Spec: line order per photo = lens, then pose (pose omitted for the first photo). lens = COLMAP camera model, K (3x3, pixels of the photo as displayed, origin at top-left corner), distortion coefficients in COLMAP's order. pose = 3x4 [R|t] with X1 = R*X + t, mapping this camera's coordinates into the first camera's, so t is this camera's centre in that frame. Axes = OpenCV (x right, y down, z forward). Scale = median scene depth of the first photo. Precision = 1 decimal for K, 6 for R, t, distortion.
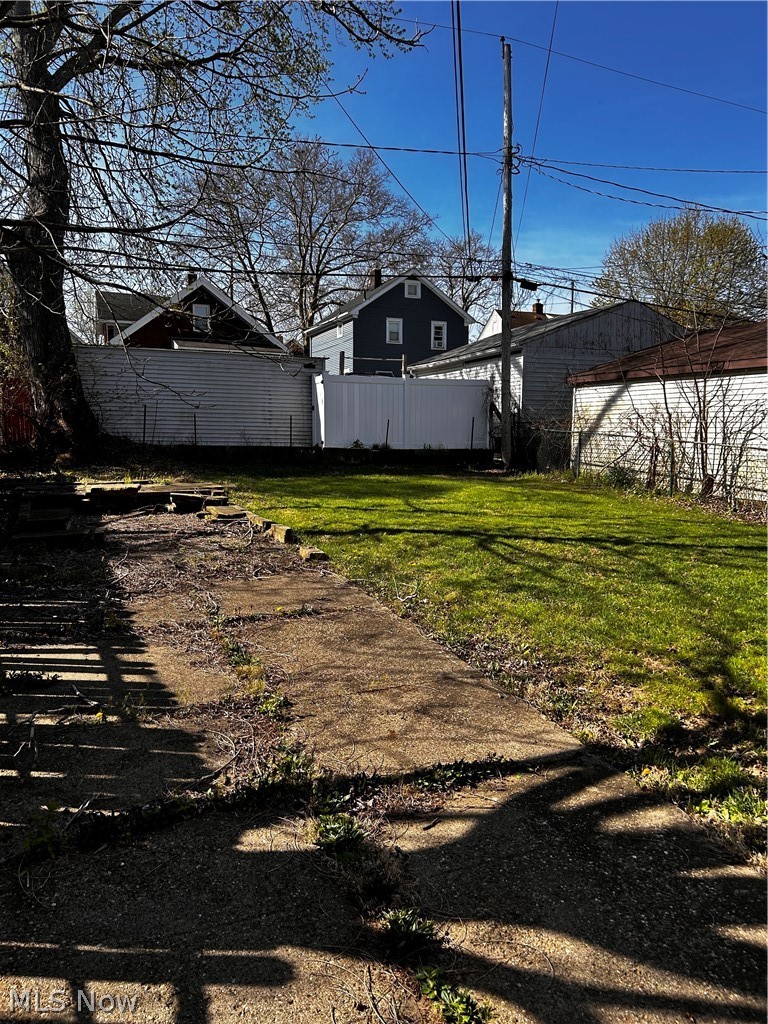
lens RADIAL K [[774.8, 0, 384.0], [0, 774.8, 512.0], [0, 0, 1]] dist [0.006482, 0.000918]
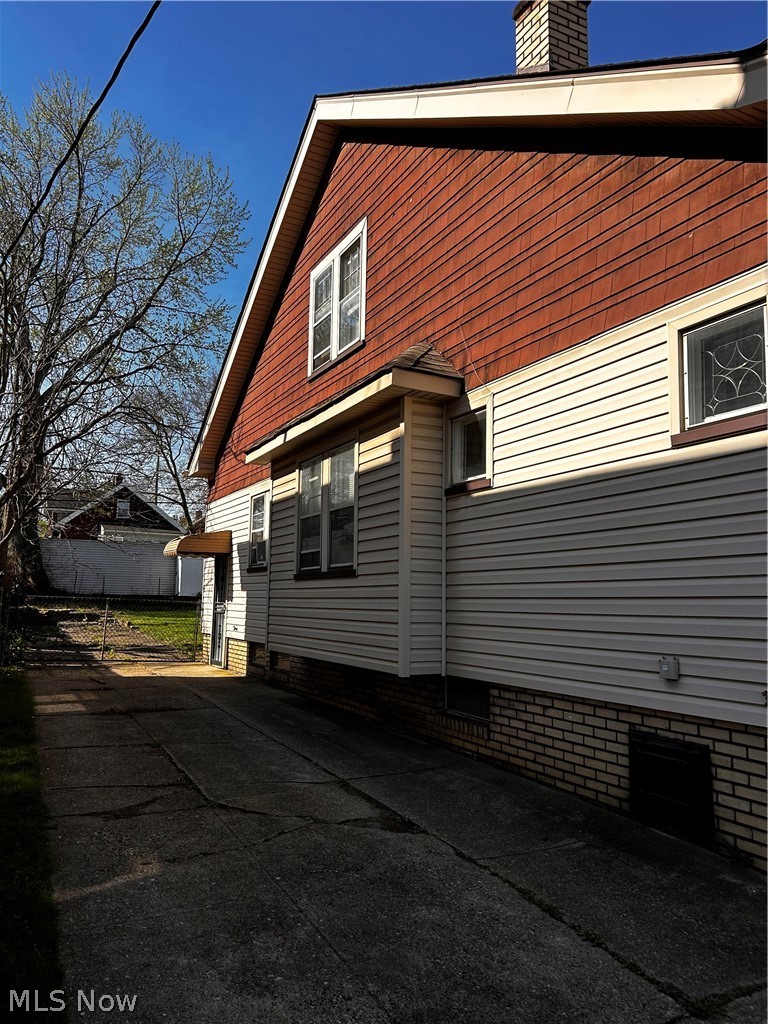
lens RADIAL K [[774.8, 0, 384.0], [0, 774.8, 512.0], [0, 0, 1]] dist [0.006482, 0.000918]
pose [[0.996801, 0.017701, 0.077938, 0.240303], [-0.001145, 0.978230, -0.207520, 0.094021], [-0.079915, 0.206767, 0.975121, -0.781953]]
